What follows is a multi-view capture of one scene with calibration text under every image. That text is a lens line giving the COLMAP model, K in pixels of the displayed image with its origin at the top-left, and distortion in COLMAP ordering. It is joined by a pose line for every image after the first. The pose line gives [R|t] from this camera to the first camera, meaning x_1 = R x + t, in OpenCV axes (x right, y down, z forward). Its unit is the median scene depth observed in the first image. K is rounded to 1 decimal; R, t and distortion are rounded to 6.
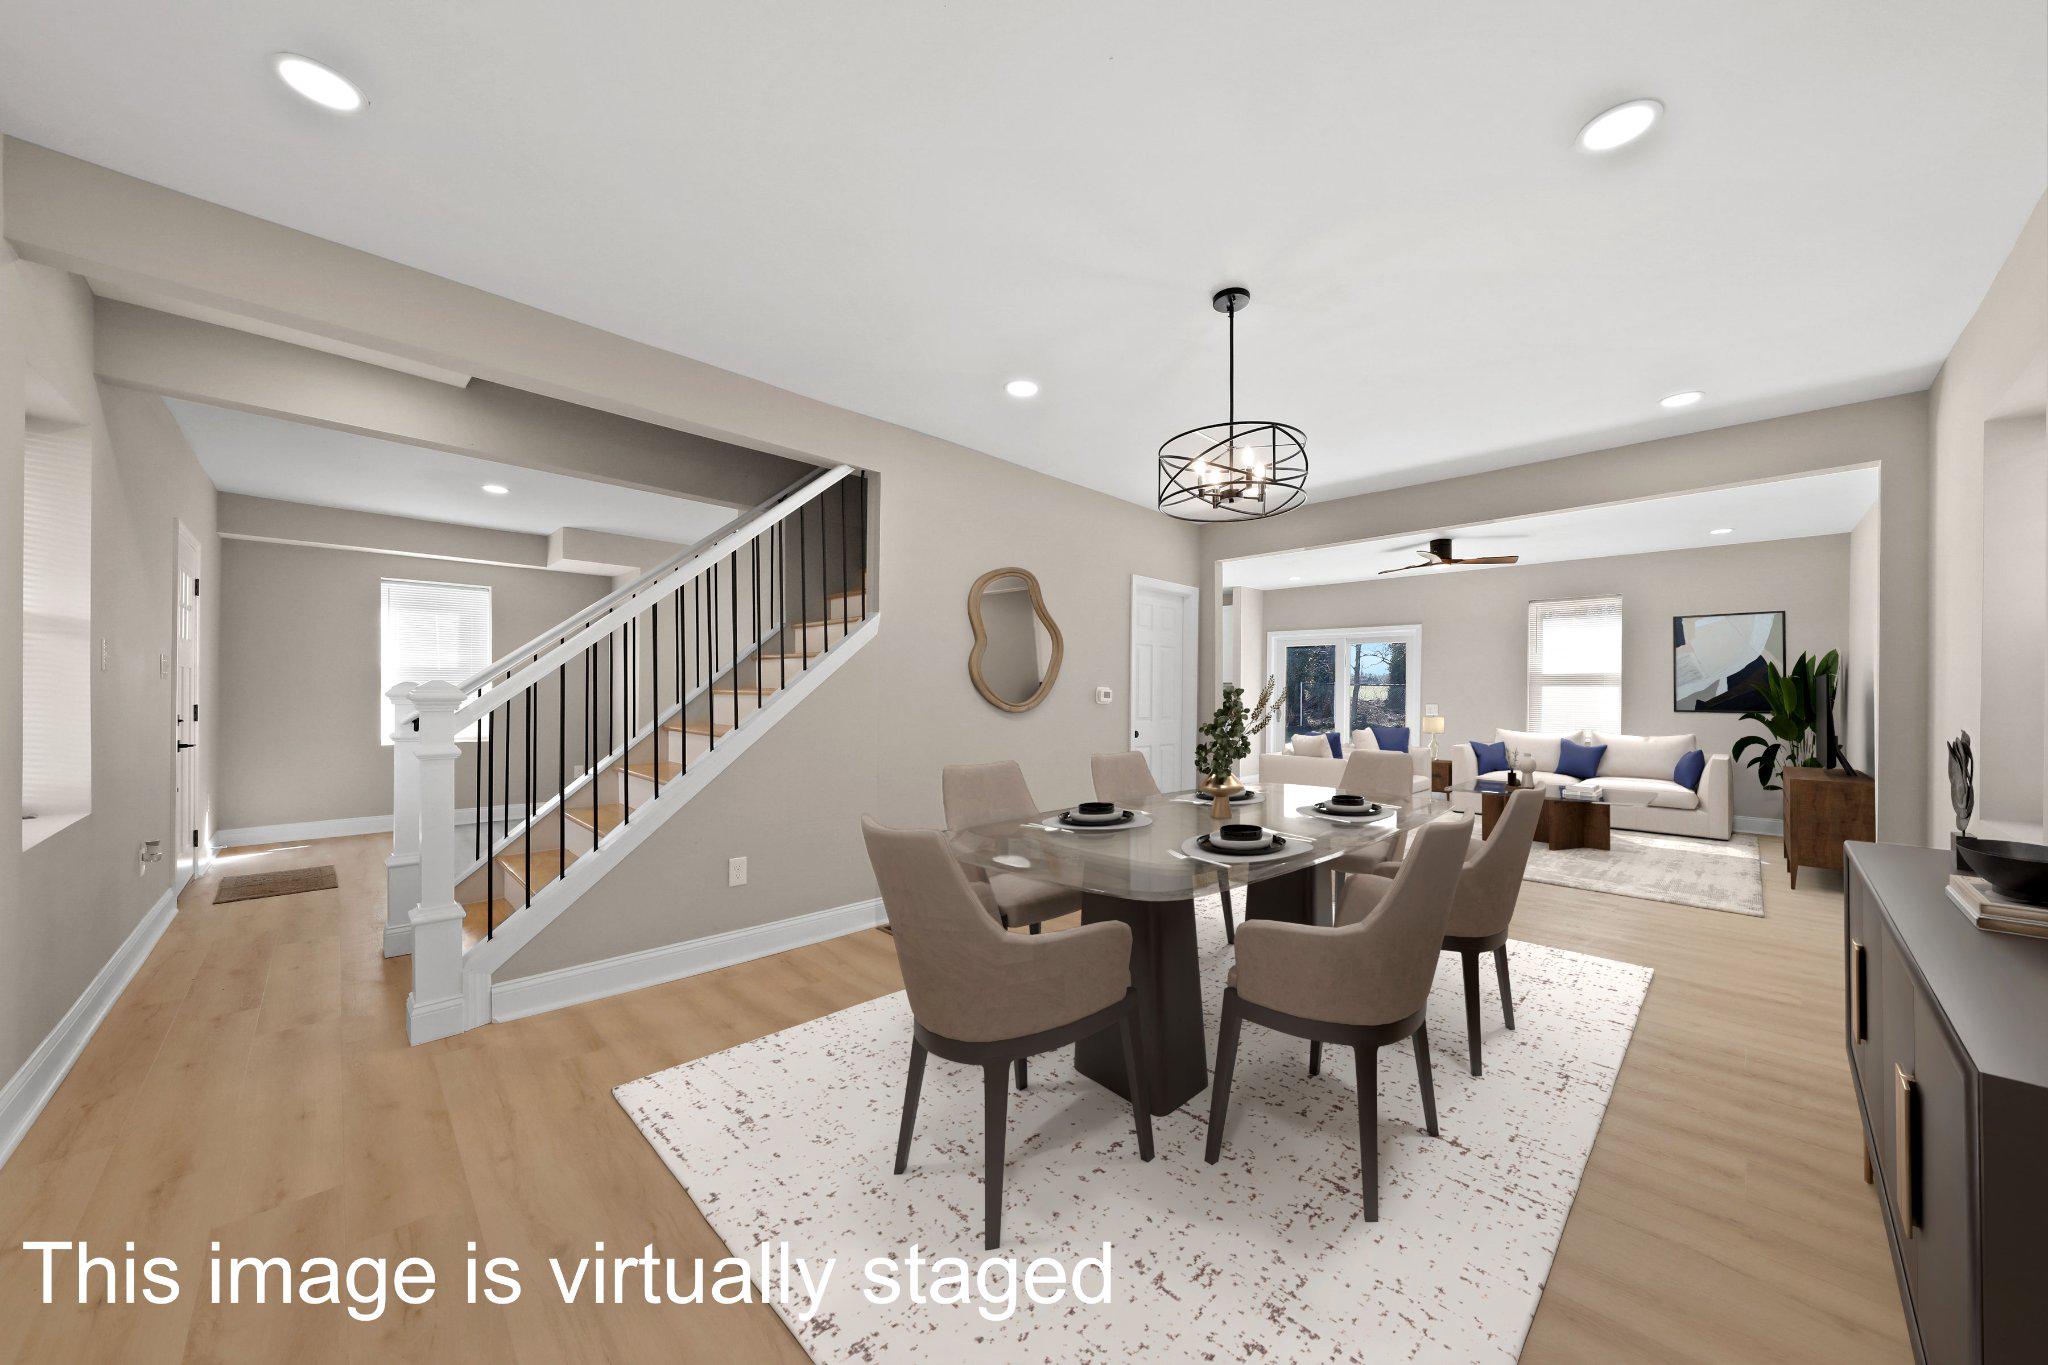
lens RADIAL K [[670.8, 0, 1033.1], [0, 670.8, 687.8], [0, 0, 1]] dist [-0.004228, -0.000052]
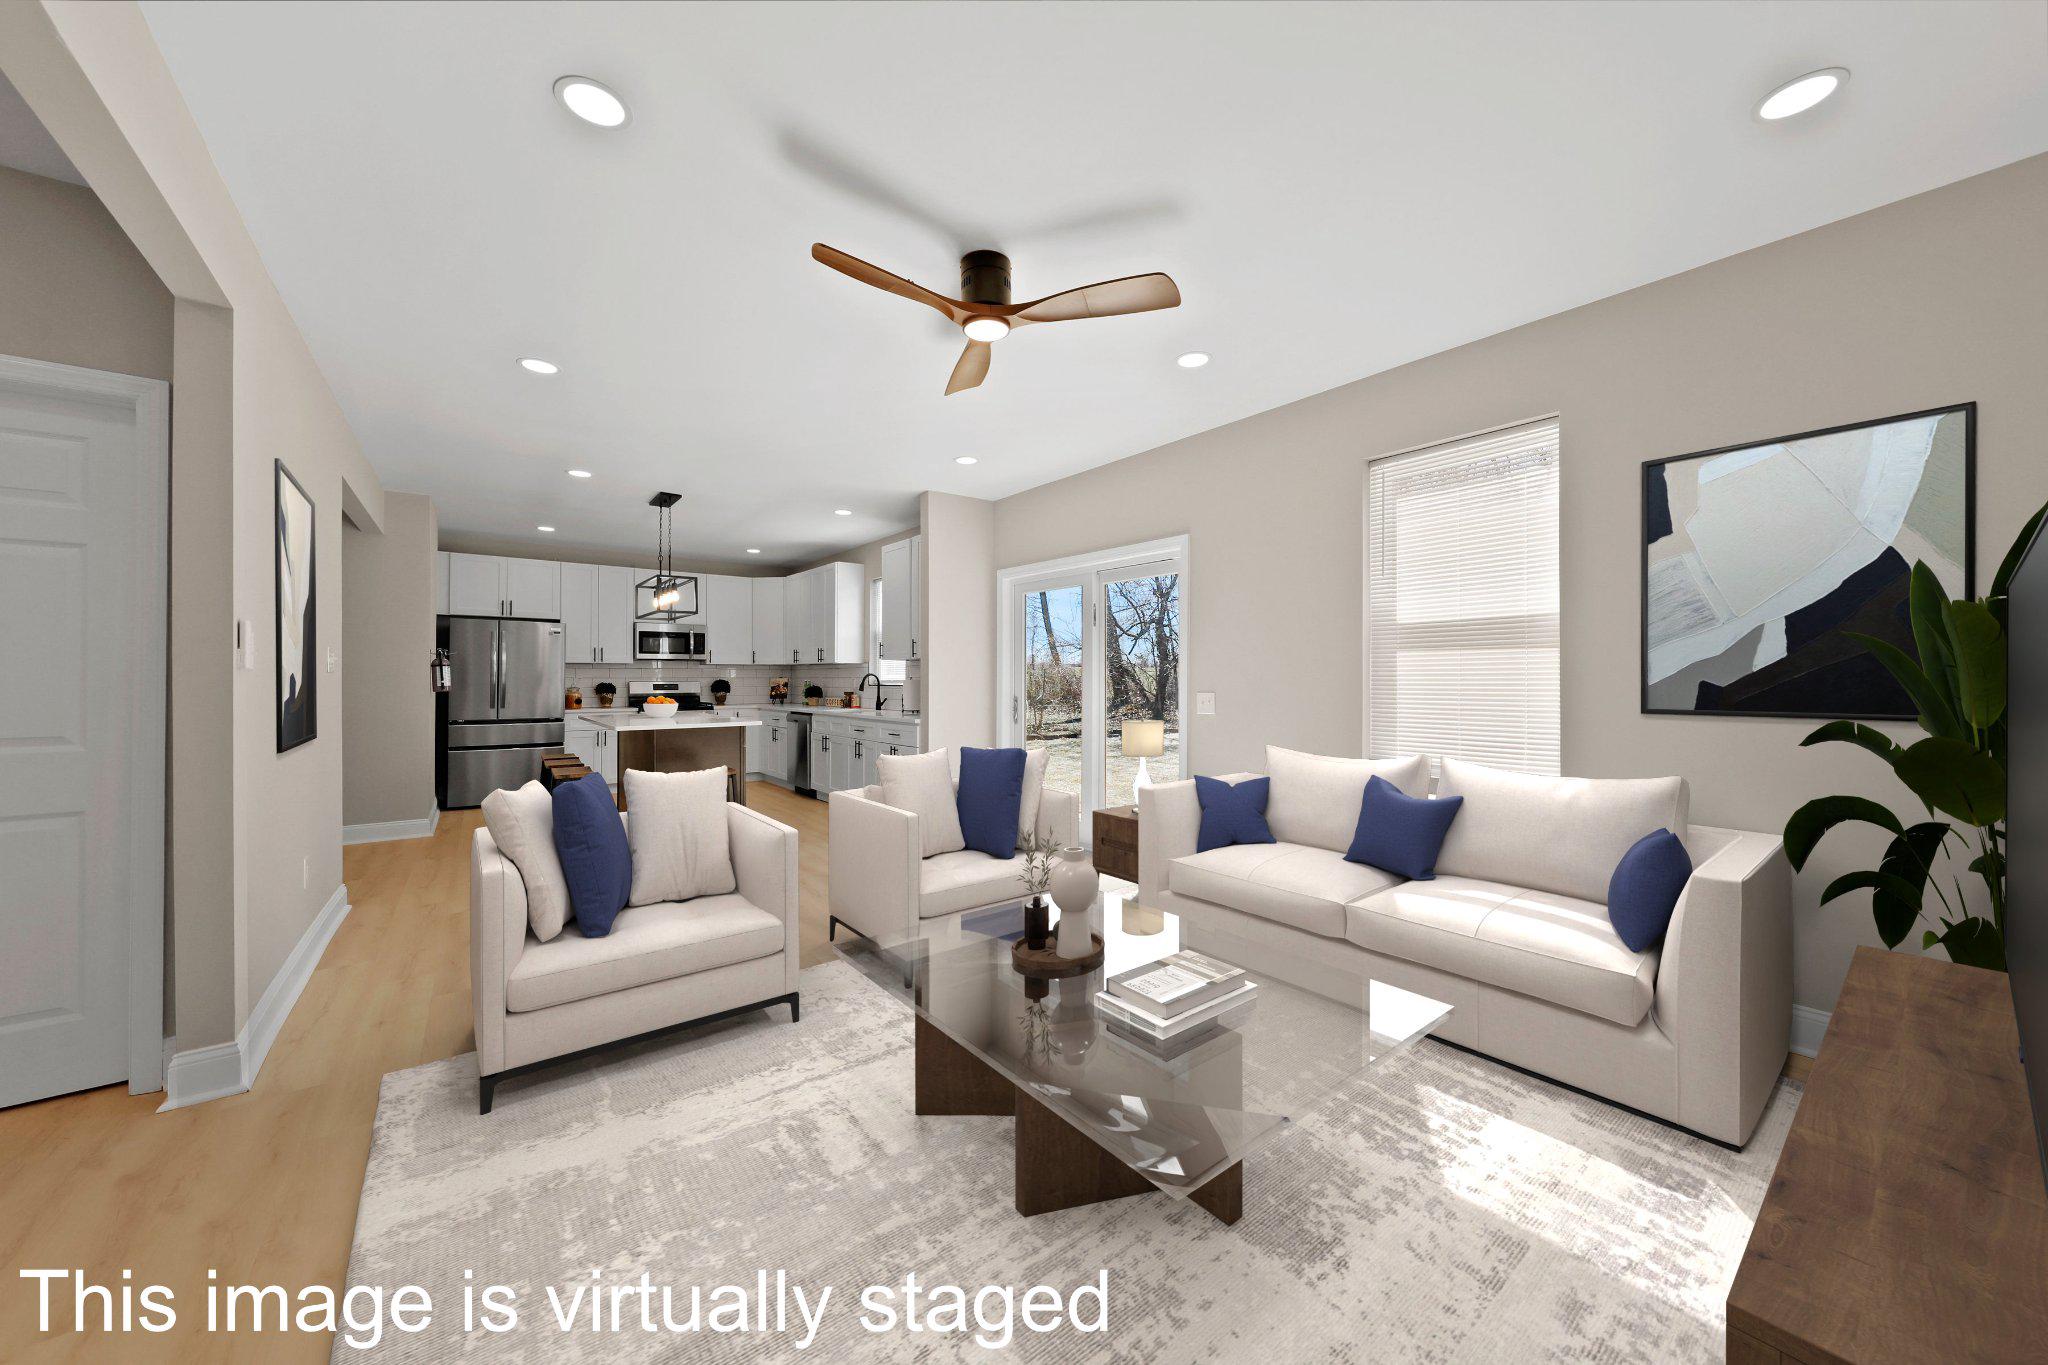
lens RADIAL K [[724.6, 0, 1022.0], [0, 724.6, 677.3], [0, 0, 1]] dist [0.007356, 0.000176]
pose [[0.995435, -0.002432, -0.095409, 0.685521], [0.003257, 0.999959, 0.008497, 0.011509], [0.095385, -0.008768, 0.995402, 0.587139]]
